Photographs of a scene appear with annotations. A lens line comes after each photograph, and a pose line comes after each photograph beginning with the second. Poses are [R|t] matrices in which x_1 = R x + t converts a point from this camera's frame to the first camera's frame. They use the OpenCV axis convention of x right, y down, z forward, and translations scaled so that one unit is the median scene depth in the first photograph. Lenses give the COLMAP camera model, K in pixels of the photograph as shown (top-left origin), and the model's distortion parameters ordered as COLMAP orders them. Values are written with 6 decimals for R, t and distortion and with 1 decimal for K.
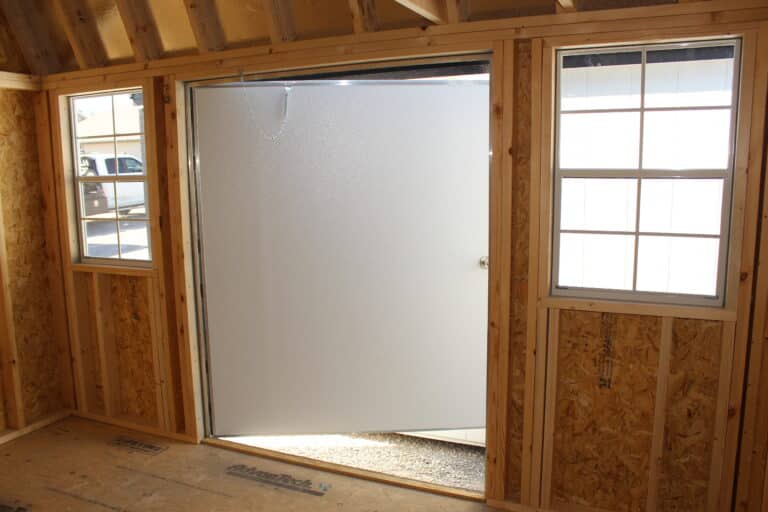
lens RADIAL K [[645.8, 0, 380.3], [0, 645.8, 269.4], [0, 0, 1]] dist [-0.119787, 0.110791]
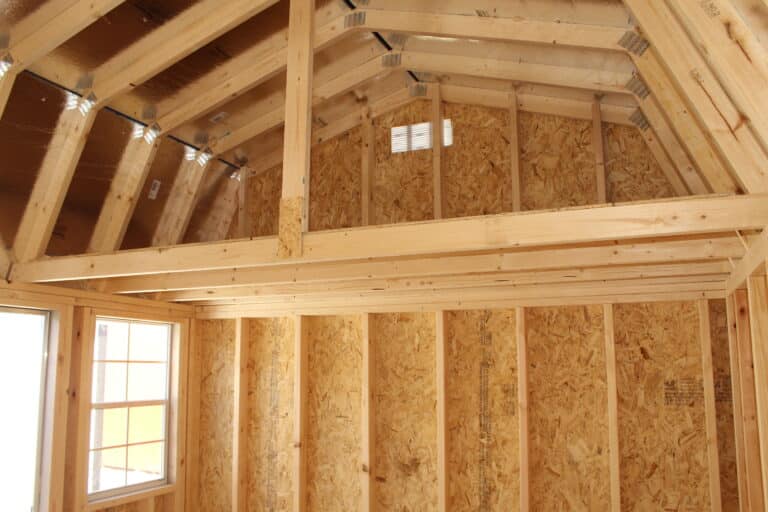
lens RADIAL K [[645.8, 0, 385.3], [0, 645.8, 255.3], [0, 0, 1]] dist [-0.119787, 0.110791]
pose [[-0.050924, 0.183655, 0.981671, -1.253918], [0.163964, 0.971146, -0.173180, -0.145863], [-0.985151, 0.152139, -0.079568, 0.510605]]
